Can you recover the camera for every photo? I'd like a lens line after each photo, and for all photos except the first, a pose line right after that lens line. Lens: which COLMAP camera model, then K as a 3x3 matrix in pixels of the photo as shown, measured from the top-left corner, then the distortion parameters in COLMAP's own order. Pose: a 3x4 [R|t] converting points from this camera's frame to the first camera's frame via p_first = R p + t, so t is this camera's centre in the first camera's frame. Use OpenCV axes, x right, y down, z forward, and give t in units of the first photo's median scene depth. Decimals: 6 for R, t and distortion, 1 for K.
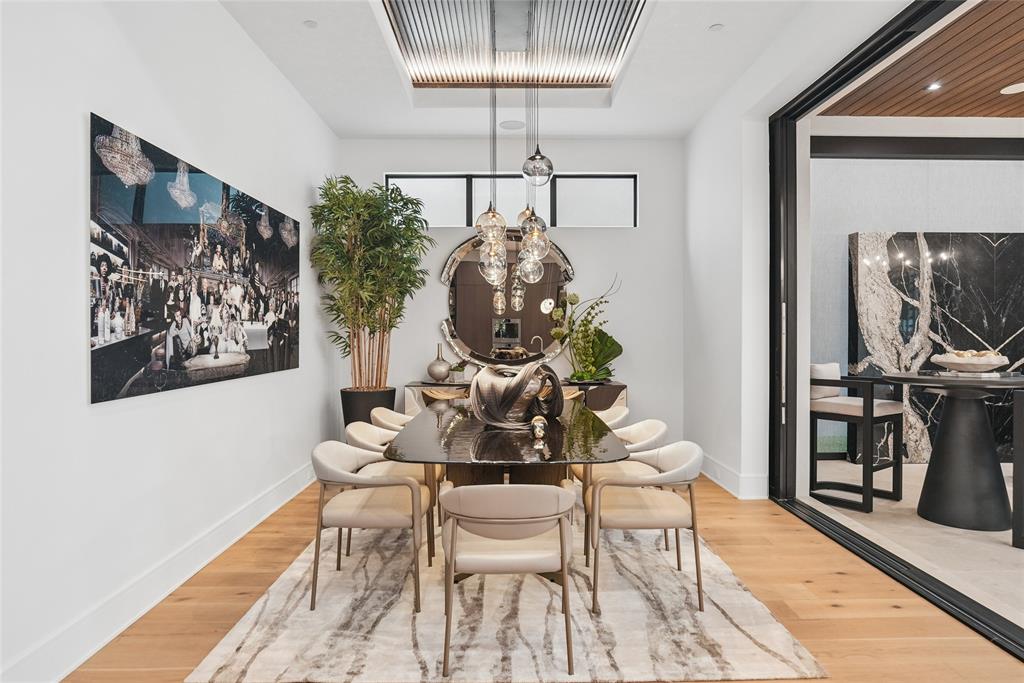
lens RADIAL K [[604.1, 0, 512.0], [0, 604.1, 341.5], [0, 0, 1]] dist [-0.004954, 0.000741]
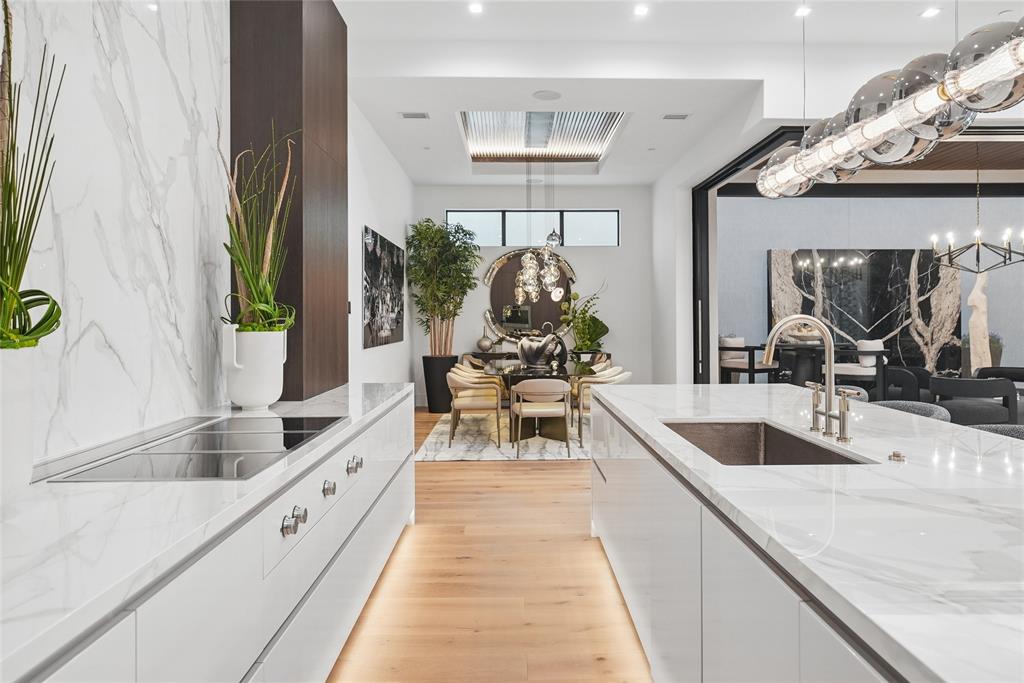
lens RADIAL K [[707.4, 0, 525.2], [0, 707.4, 312.5], [0, 0, 1]] dist [-0.001339, 0.000522]
pose [[0.999906, -0.002114, 0.013568, -0.048167], [0.002451, 0.999689, -0.024832, 0.013797], [-0.013511, 0.024863, 0.999600, -0.773819]]
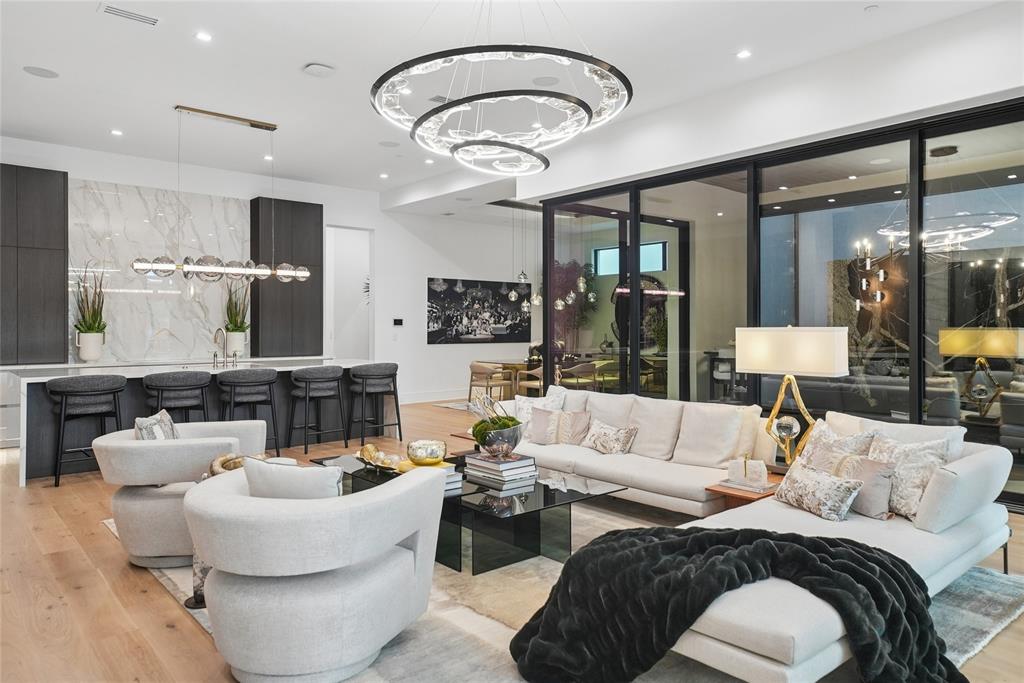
lens RADIAL K [[670.6, 0, 512.0], [0, 670.6, 341.5], [0, 0, 1]] dist [-0.000141, 0.000468]
pose [[0.637859, 0.018393, -0.769934, 1.505318], [-0.013716, 0.999828, 0.012522, 0.006297], [0.770031, 0.002574, 0.638001, -0.713114]]
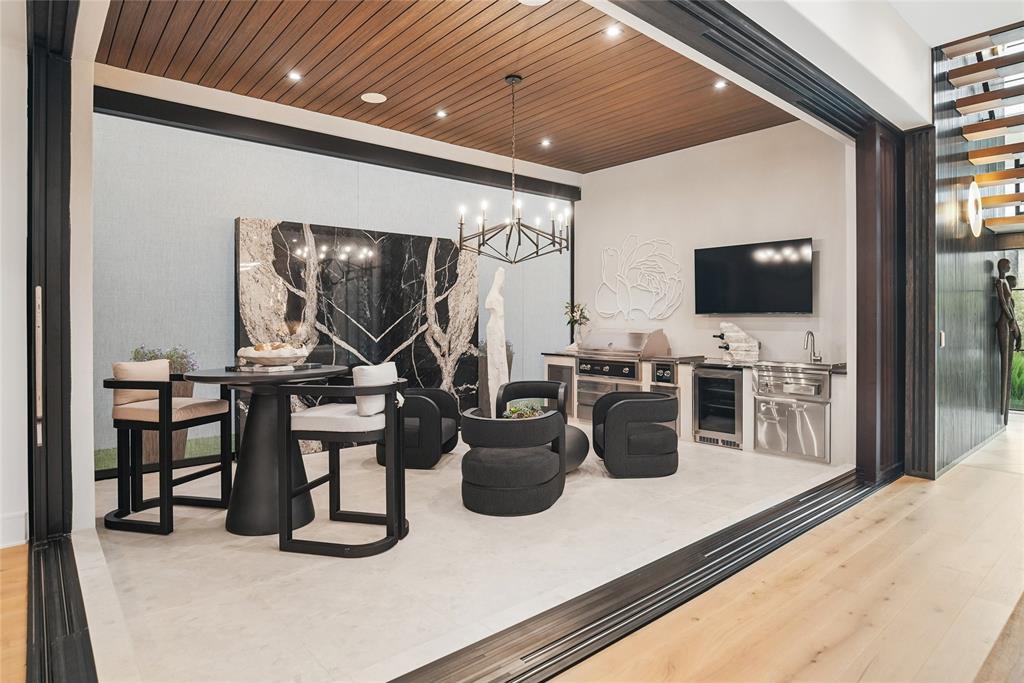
lens RADIAL K [[593.6, 0, 511.0], [0, 593.6, 317.4], [0, 0, 1]] dist [-0.001731, -0.000729]
pose [[0.778908, 0.003035, 0.627131, 0.362436], [0.008820, 0.999836, -0.015794, -0.006830], [-0.627076, 0.017834, 0.778754, 0.019845]]
